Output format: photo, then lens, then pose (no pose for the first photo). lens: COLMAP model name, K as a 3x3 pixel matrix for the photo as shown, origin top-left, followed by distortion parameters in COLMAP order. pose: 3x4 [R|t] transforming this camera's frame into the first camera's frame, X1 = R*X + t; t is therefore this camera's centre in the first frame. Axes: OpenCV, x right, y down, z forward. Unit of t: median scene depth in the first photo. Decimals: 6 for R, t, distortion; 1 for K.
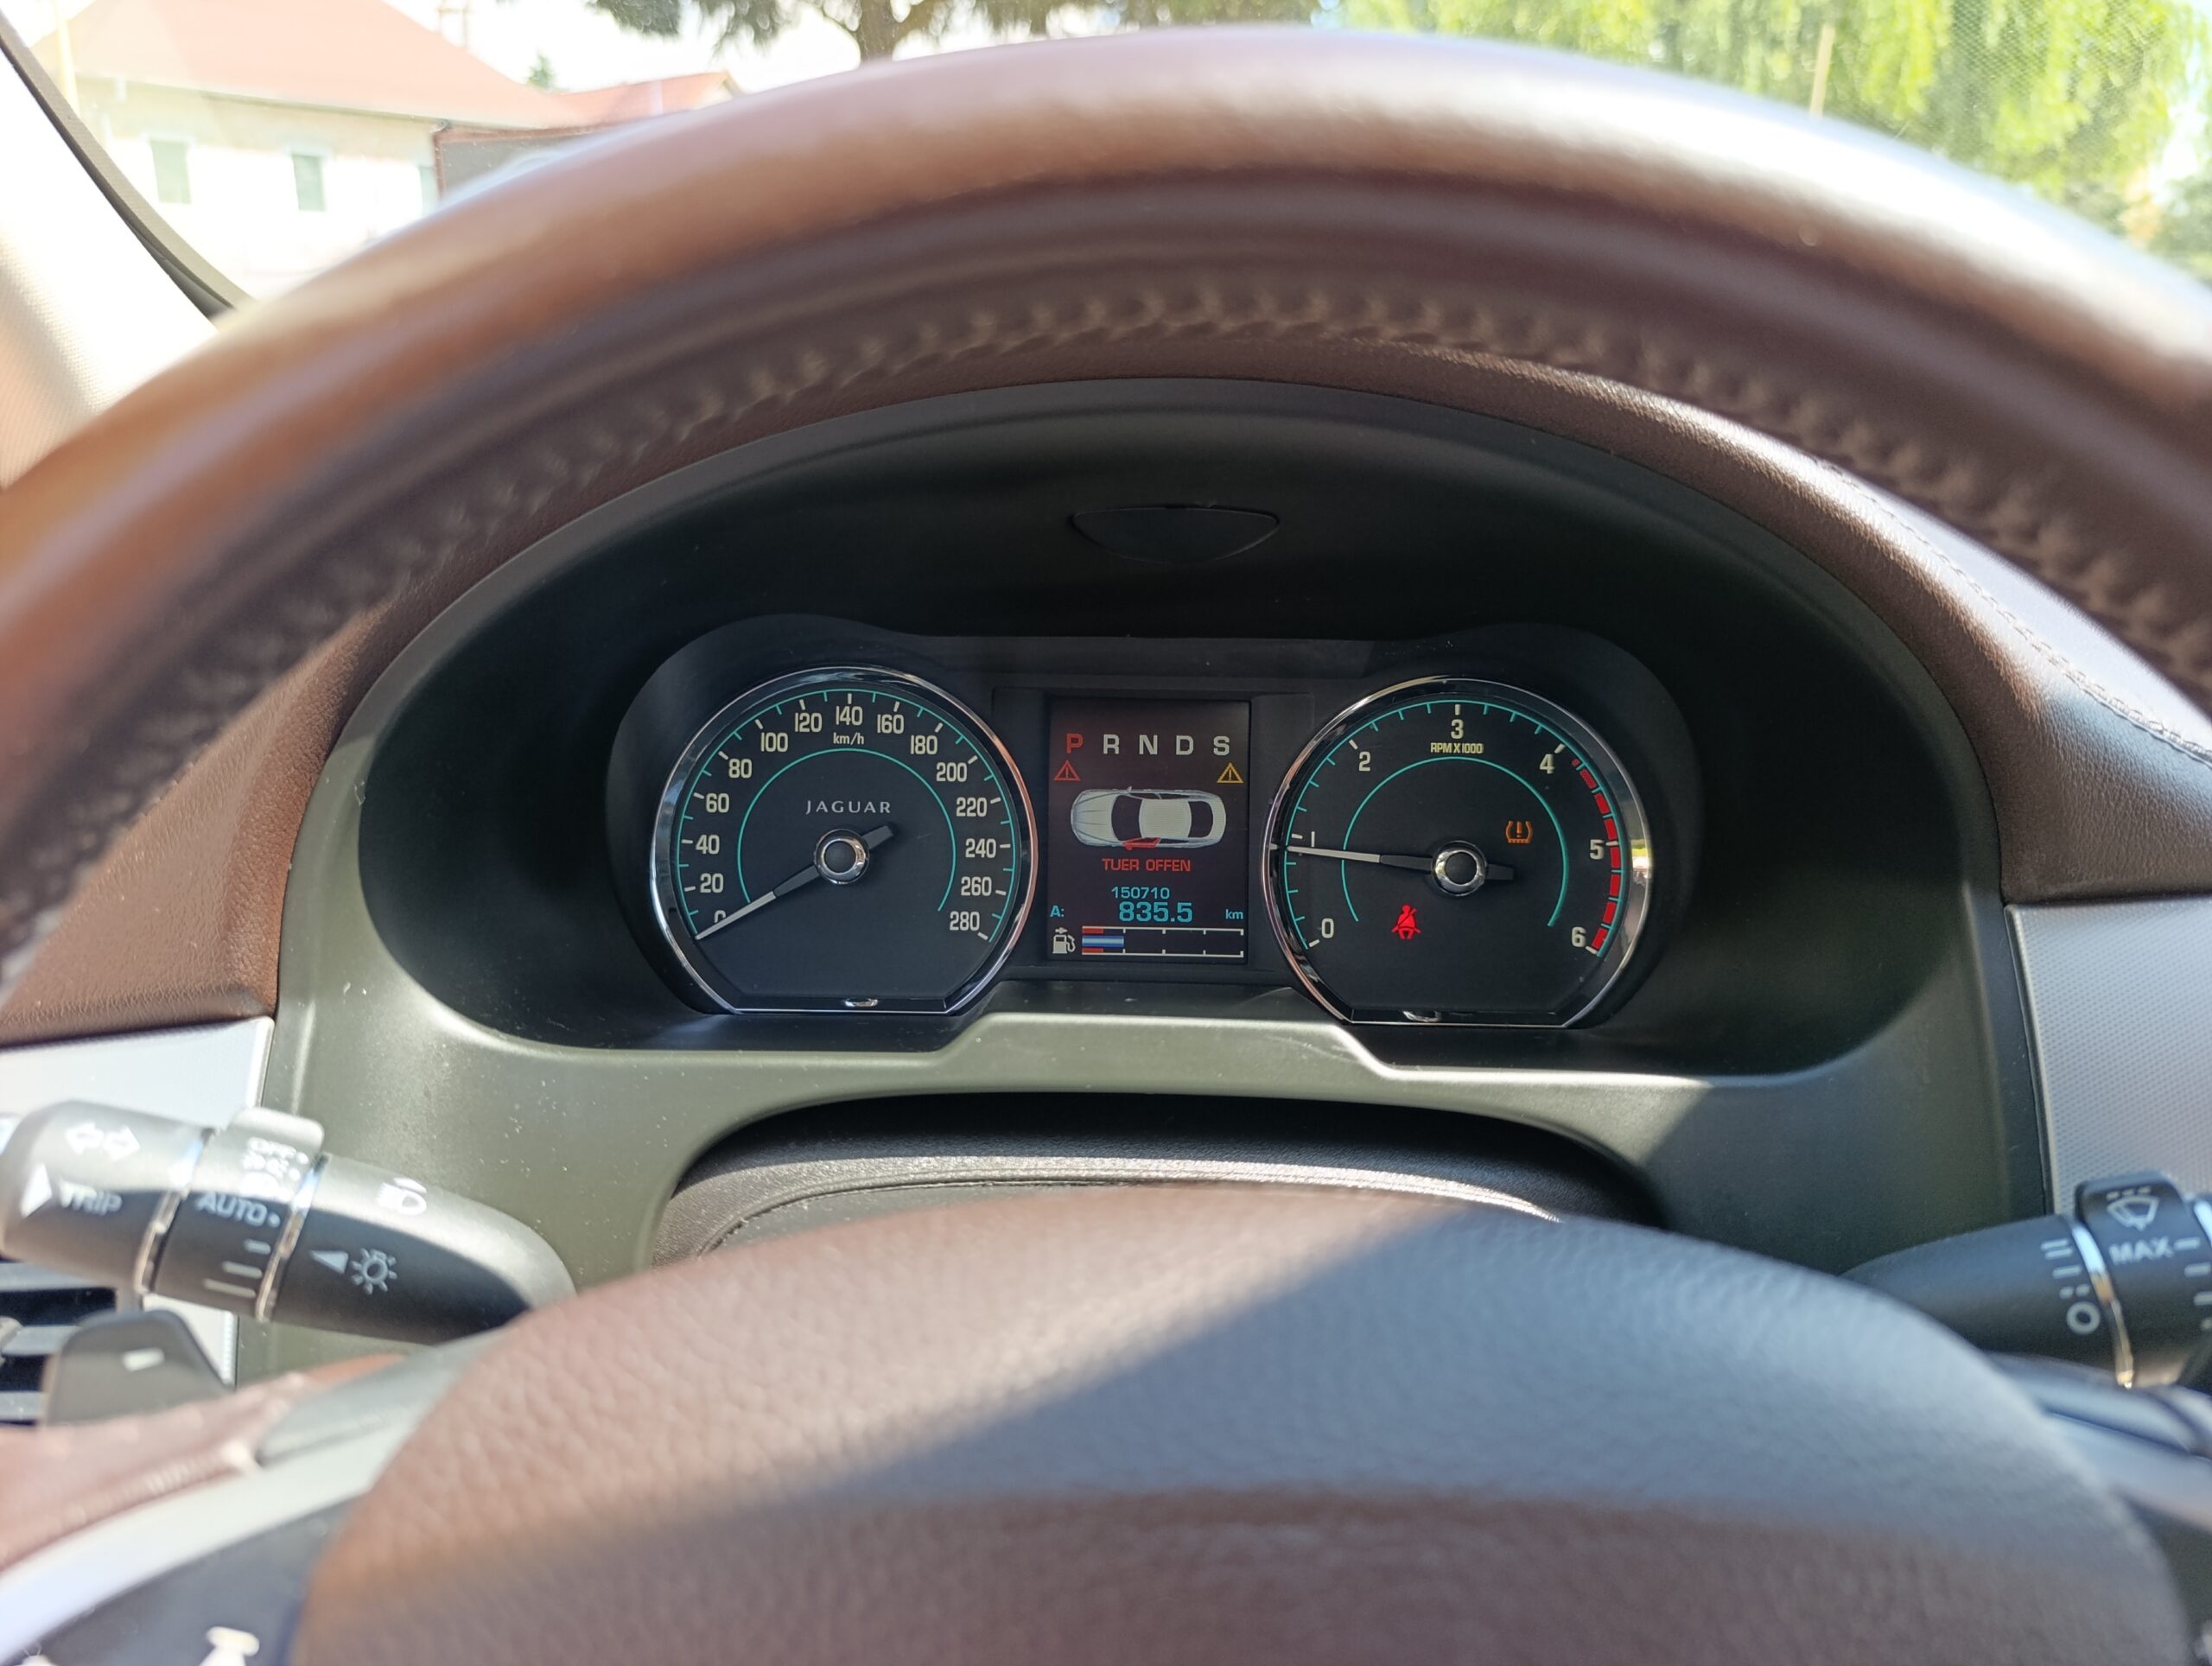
lens RADIAL K [[1643.3, 0, 1106.0], [0, 1643.3, 833.0], [0, 0, 1]] dist [0.036360, -0.061340]
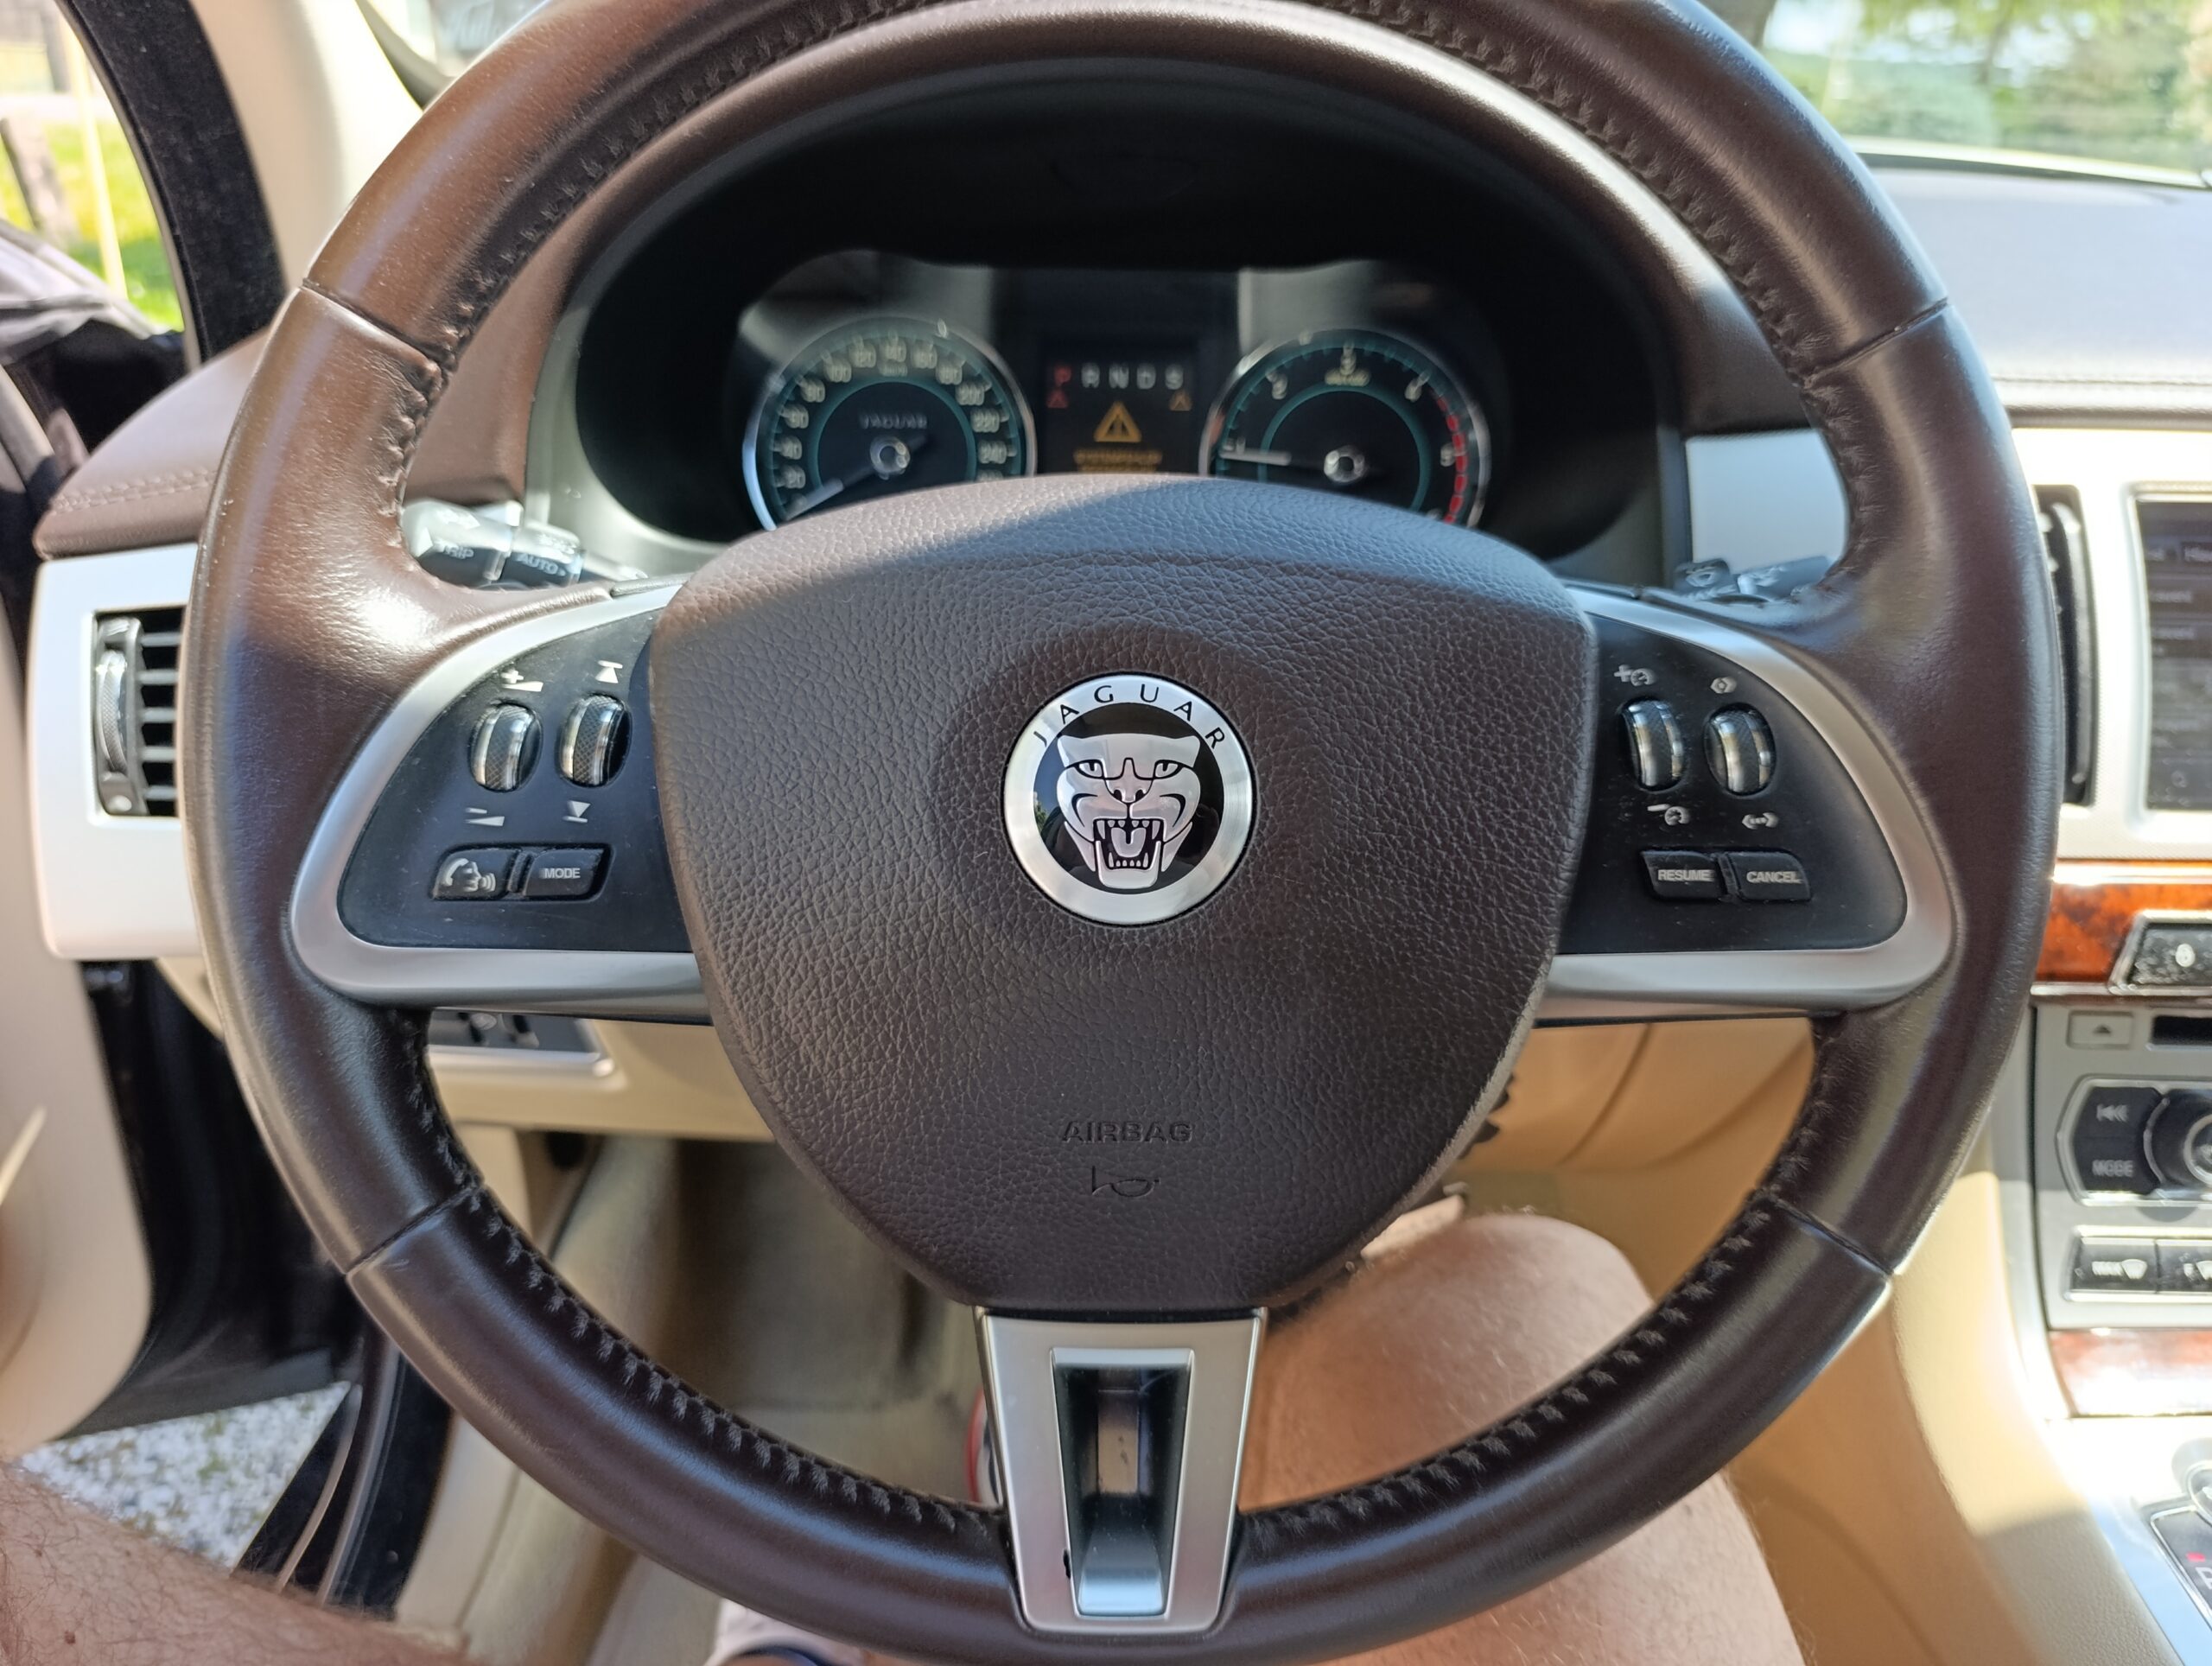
lens RADIAL K [[1643.3, 0, 1106.0], [0, 1643.3, 833.0], [0, 0, 1]] dist [0.036360, -0.061340]
pose [[0.999953, 0.007164, -0.006572, 0.028451], [-0.006542, 0.995901, 0.090217, 0.198126], [0.007192, -0.090170, 0.995900, -0.377859]]
